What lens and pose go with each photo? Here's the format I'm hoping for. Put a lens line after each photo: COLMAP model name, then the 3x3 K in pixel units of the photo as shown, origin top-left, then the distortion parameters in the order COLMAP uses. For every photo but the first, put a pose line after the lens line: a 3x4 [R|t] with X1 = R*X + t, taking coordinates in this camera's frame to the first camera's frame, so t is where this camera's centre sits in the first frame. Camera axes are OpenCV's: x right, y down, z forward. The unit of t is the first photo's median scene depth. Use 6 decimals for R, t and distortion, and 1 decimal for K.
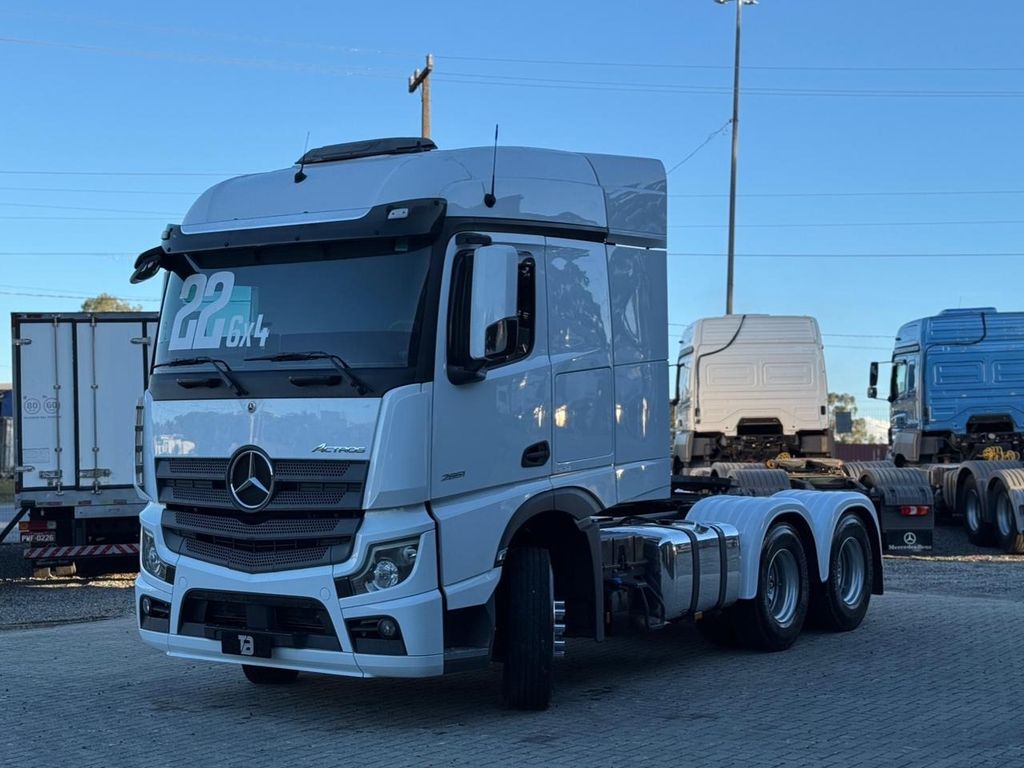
lens RADIAL K [[1537.2, 0, 514.1], [0, 1537.2, 451.8], [0, 0, 1]] dist [0.182375, -0.049484]
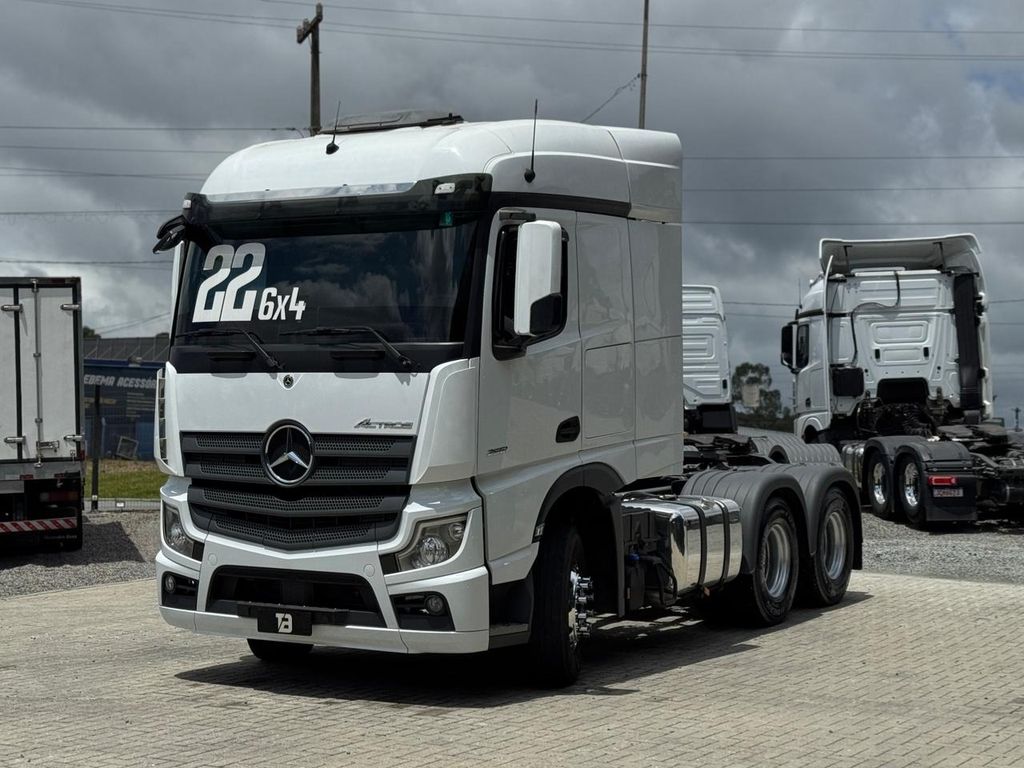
lens RADIAL K [[1610.2, 0, 505.7], [0, 1610.2, 424.2], [0, 0, 1]] dist [0.188248, 0.841300]
pose [[0.996952, 0.003917, 0.077915, -0.111489], [-0.004045, 0.999991, 0.001488, -0.003580], [-0.077908, -0.001799, 0.996959, -0.040945]]
